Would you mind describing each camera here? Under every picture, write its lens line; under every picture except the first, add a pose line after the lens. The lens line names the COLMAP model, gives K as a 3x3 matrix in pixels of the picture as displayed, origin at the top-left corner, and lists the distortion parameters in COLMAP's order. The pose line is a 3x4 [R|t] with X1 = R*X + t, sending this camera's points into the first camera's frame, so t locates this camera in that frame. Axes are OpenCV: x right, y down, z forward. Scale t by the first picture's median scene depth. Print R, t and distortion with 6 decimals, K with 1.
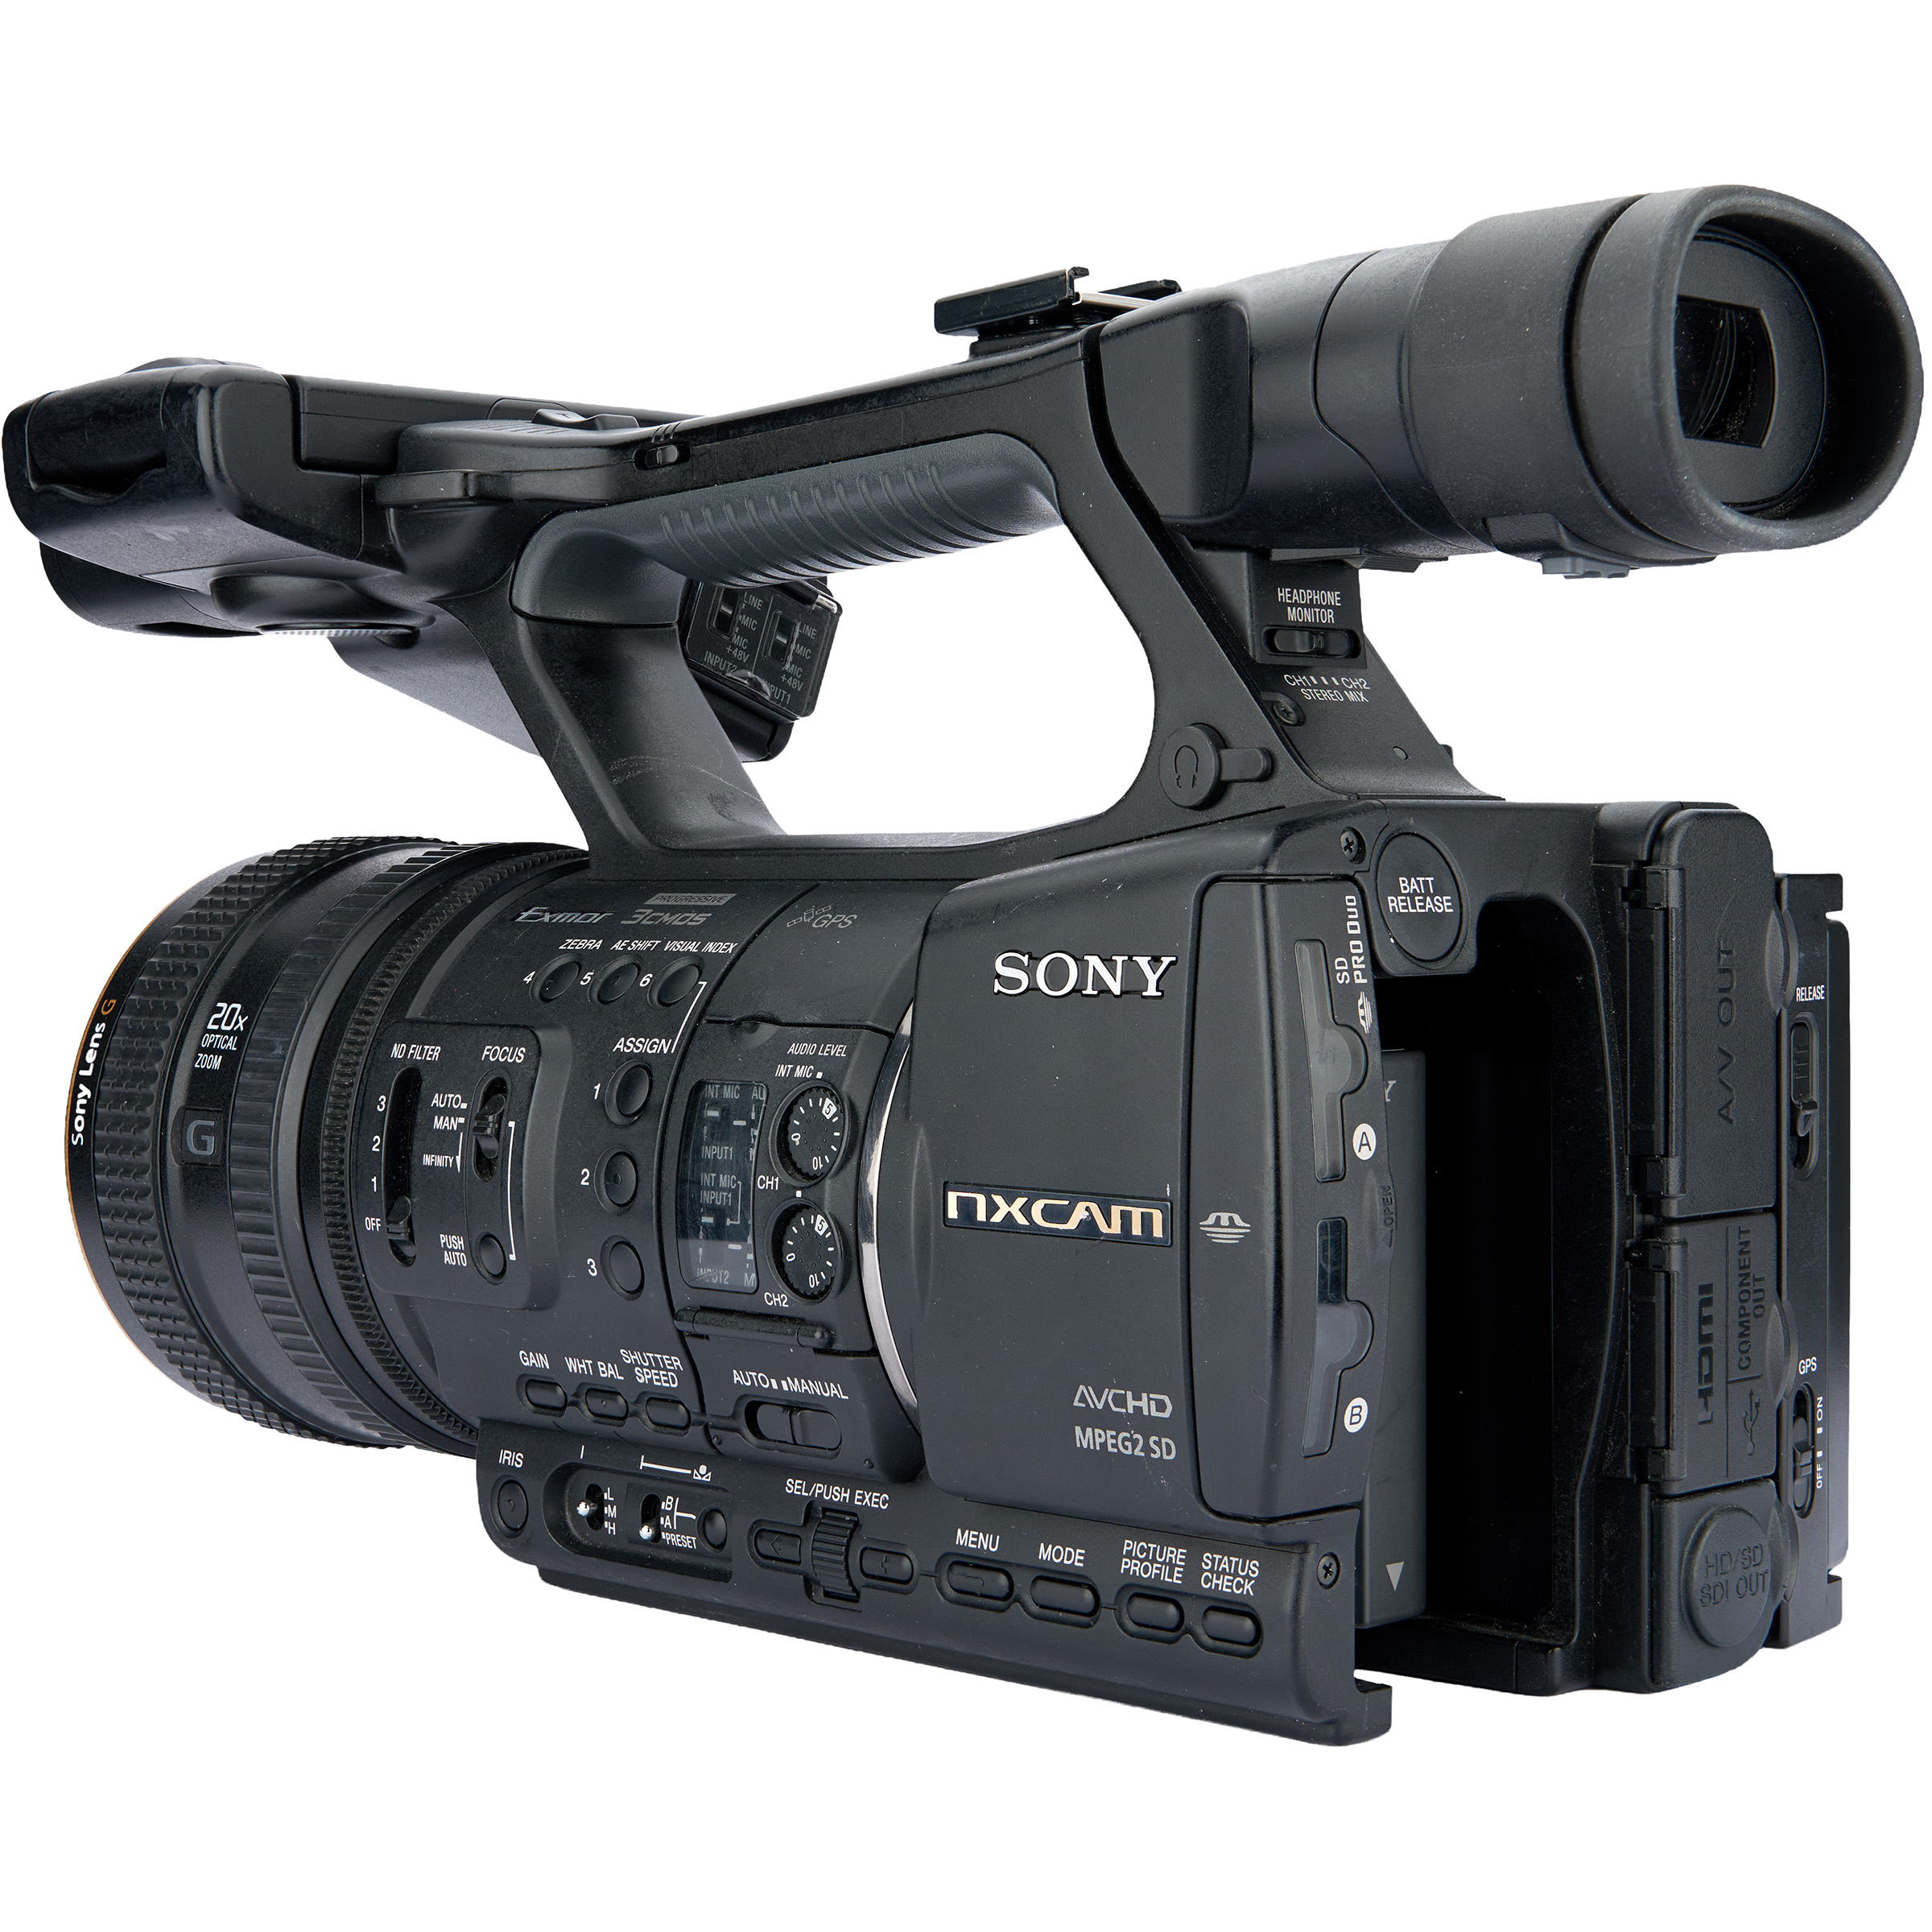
lens RADIAL K [[3963.6, 0, 961.1], [0, 3963.6, 966.0], [0, 0, 1]] dist [-0.006528, 0.000000]
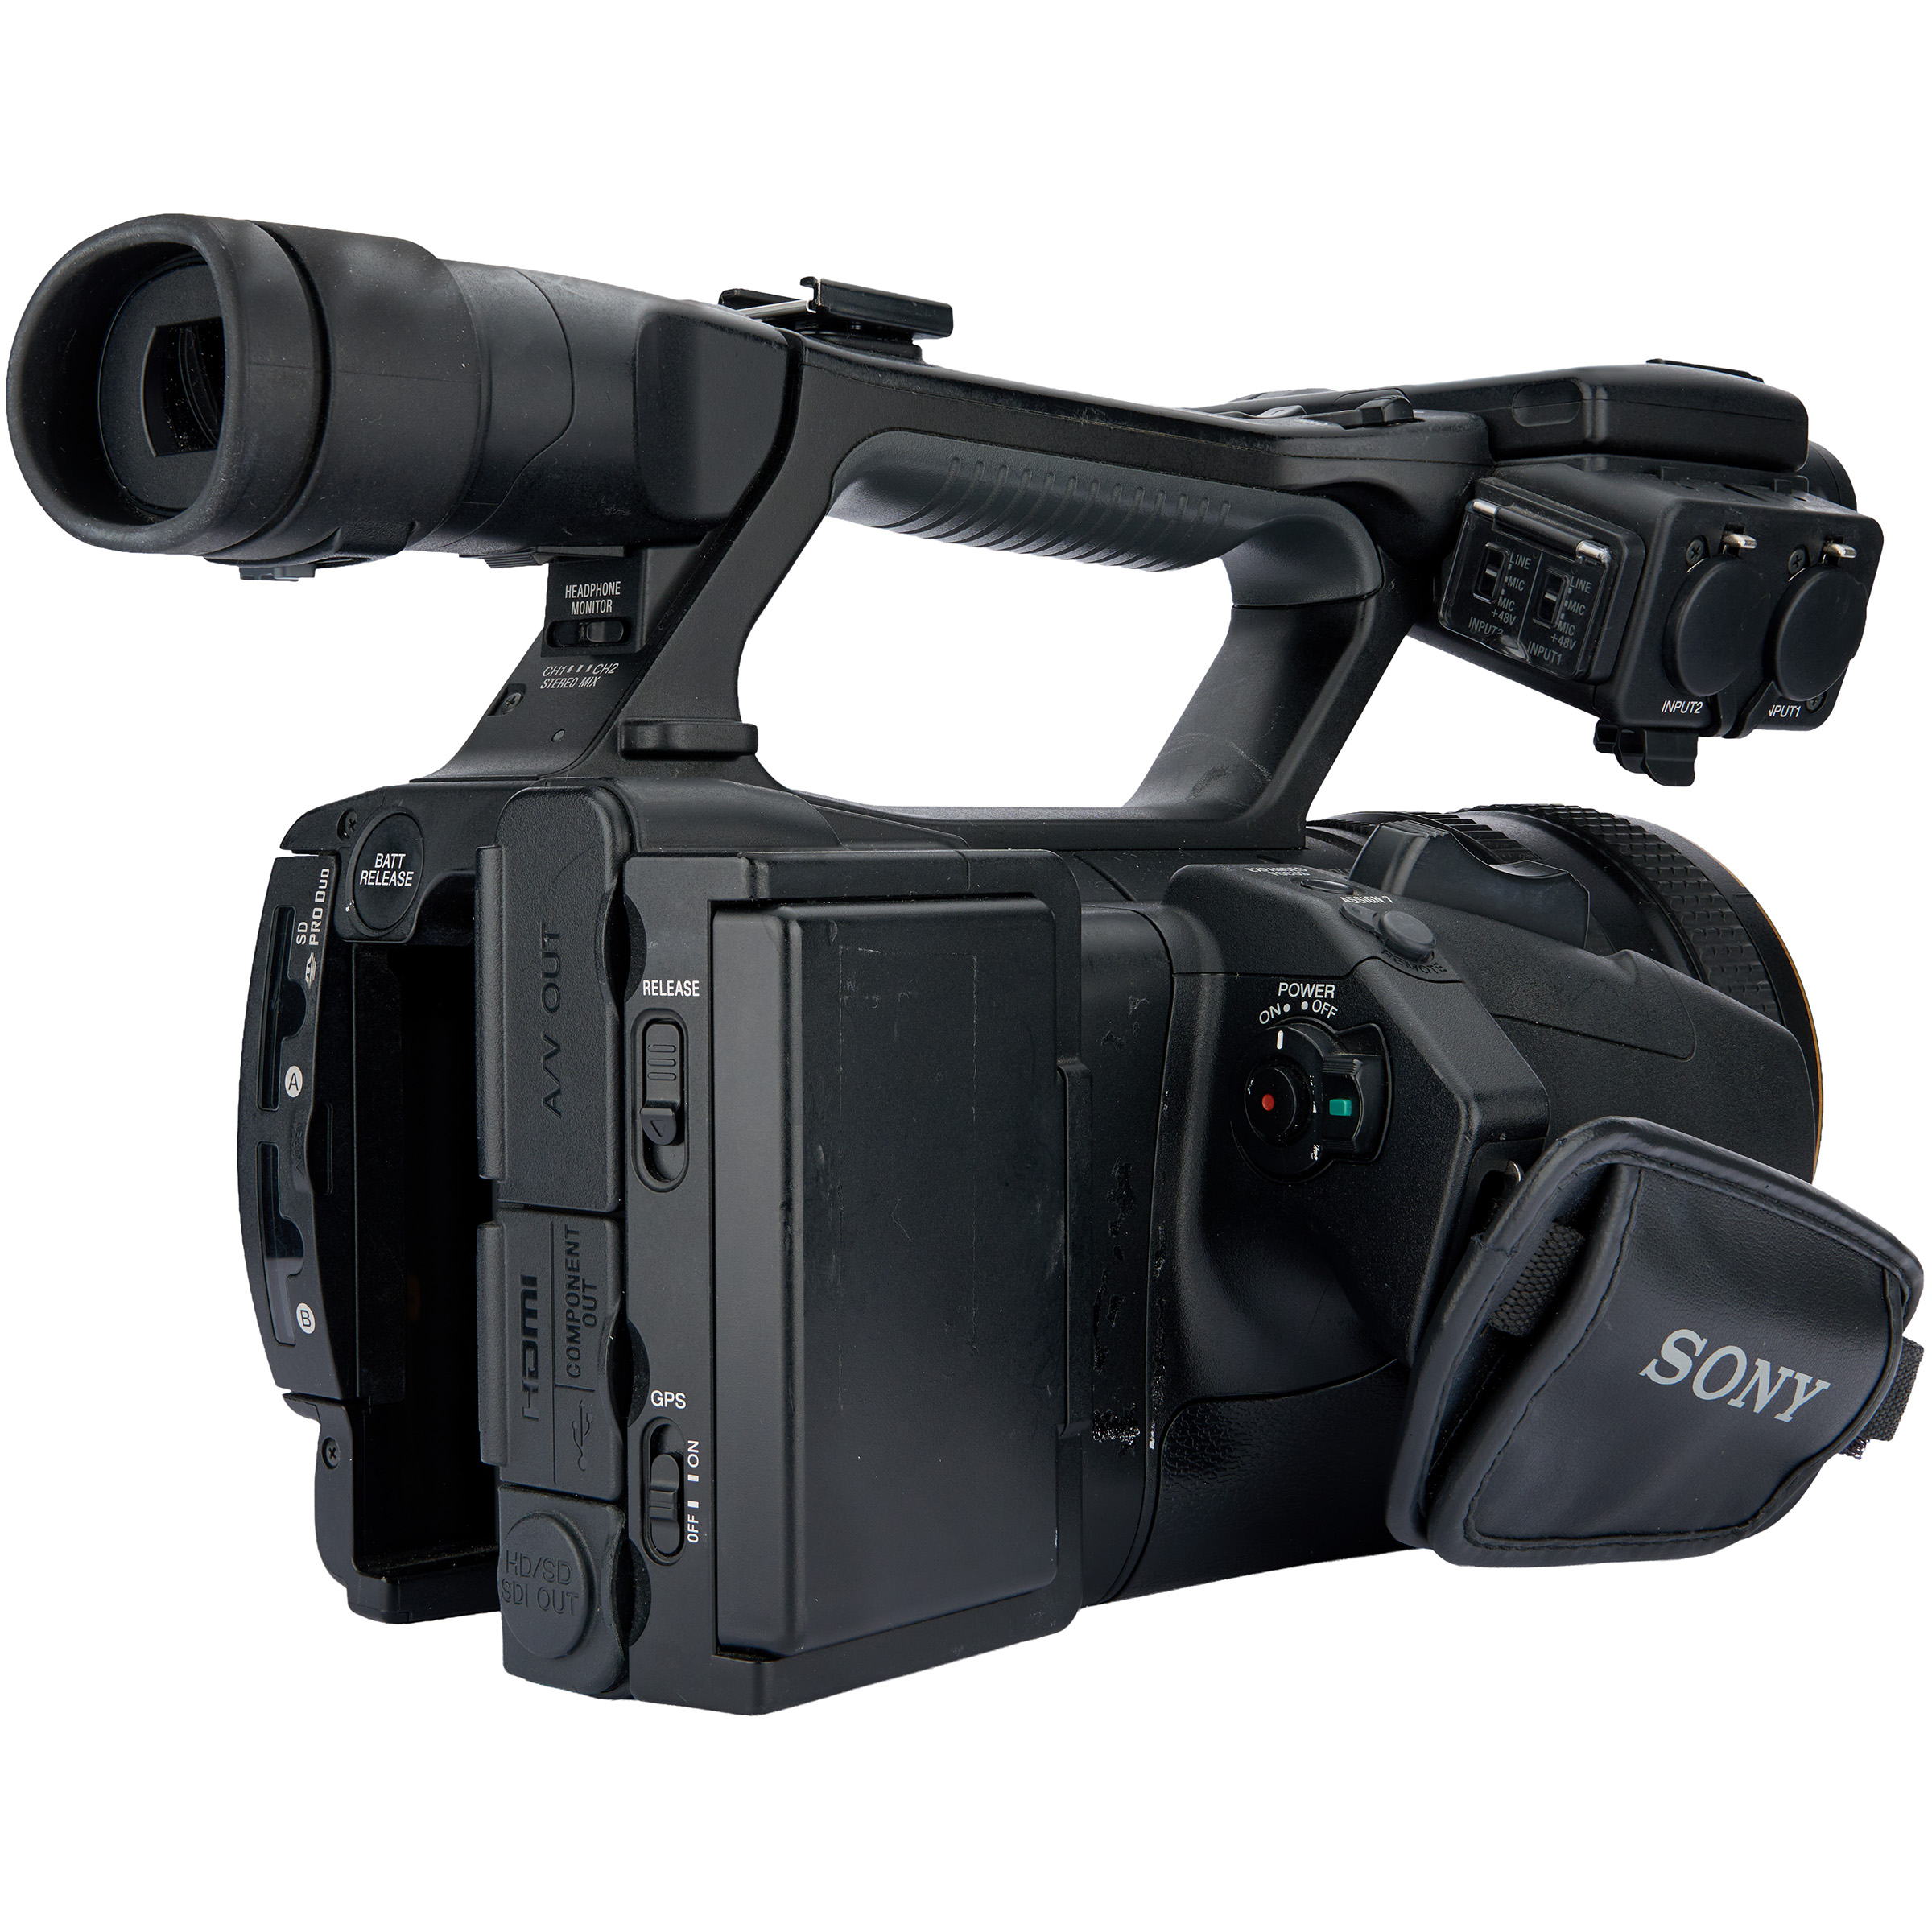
lens RADIAL K [[3963.6, 0, 975.8], [0, 3963.6, 918.1], [0, 0, 1]] dist [-0.006528, 0.000000]
pose [[-0.019472, 0.027244, -0.999439, 1.156003], [-0.022851, 0.999355, 0.027687, -0.036846], [0.999549, 0.023378, -0.018836, 1.126728]]
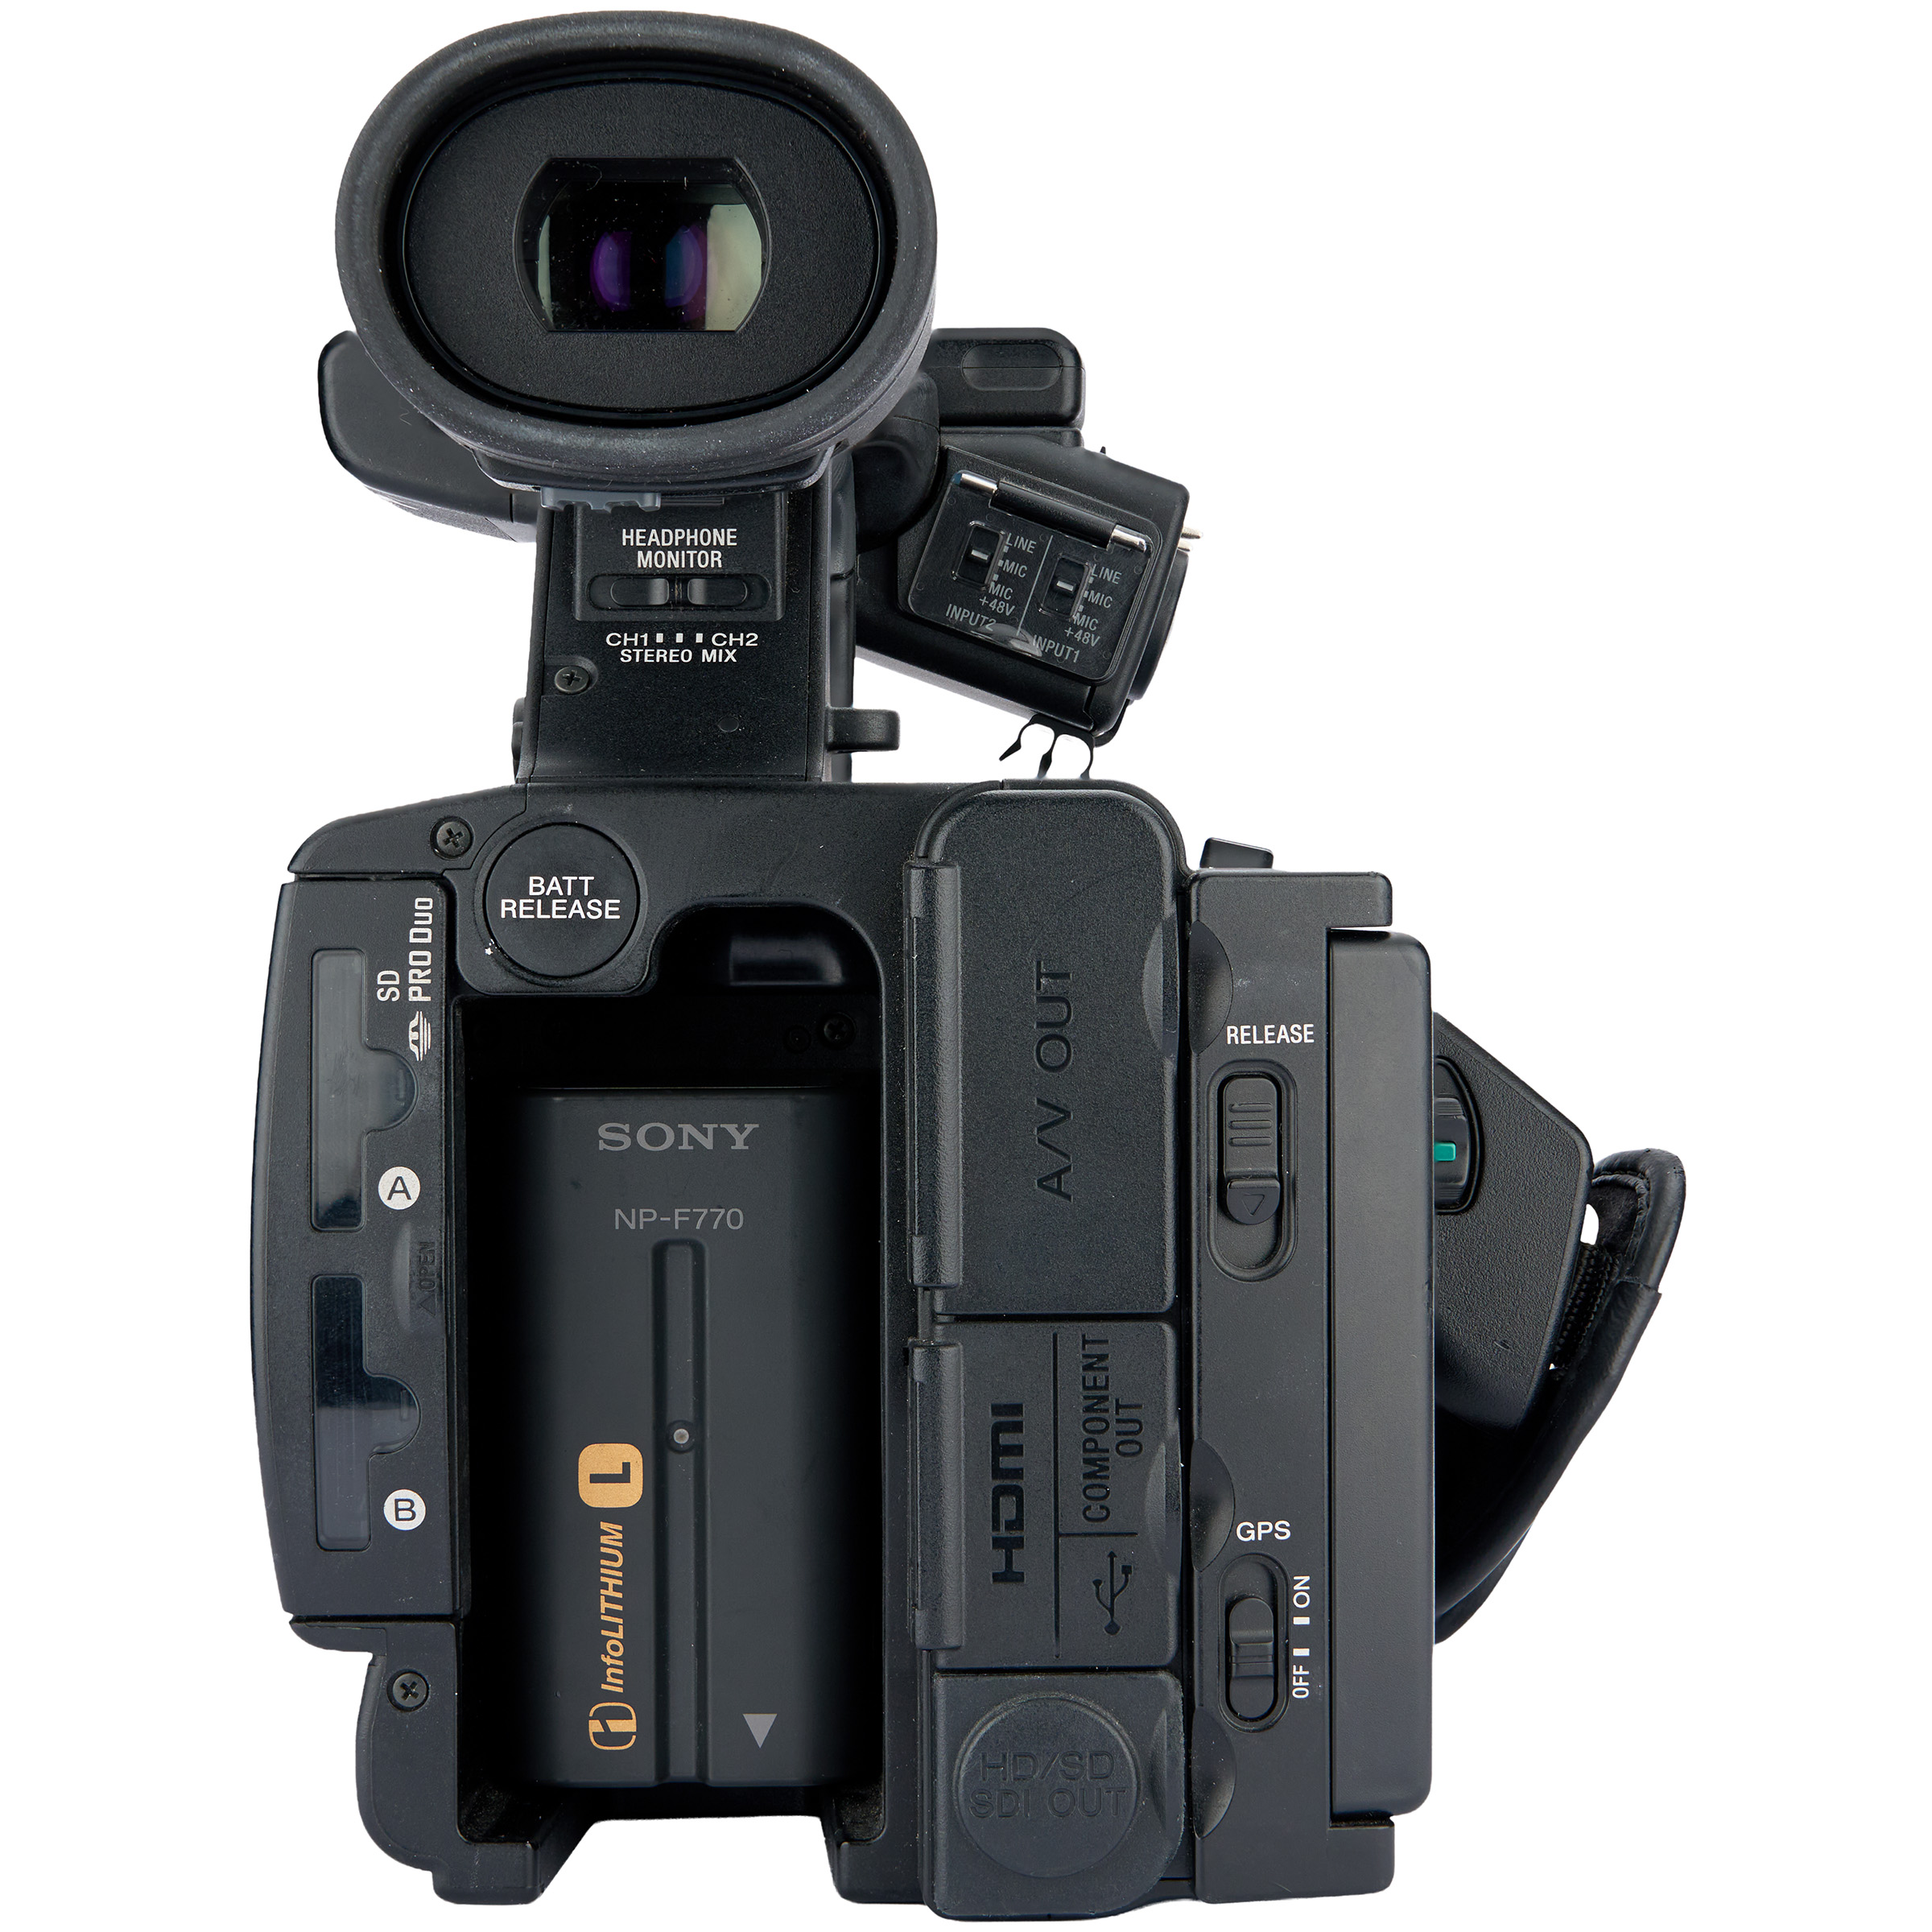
lens RADIAL K [[4783.6, 0, 960.7], [0, 4783.6, 965.3], [0, 0, 1]] dist [0.052760, 0.000000]
pose [[0.717347, 0.020278, -0.696421, 0.832243], [-0.018228, 0.999780, 0.010335, -0.014890], [0.696477, 0.005280, 0.717560, 0.321702]]
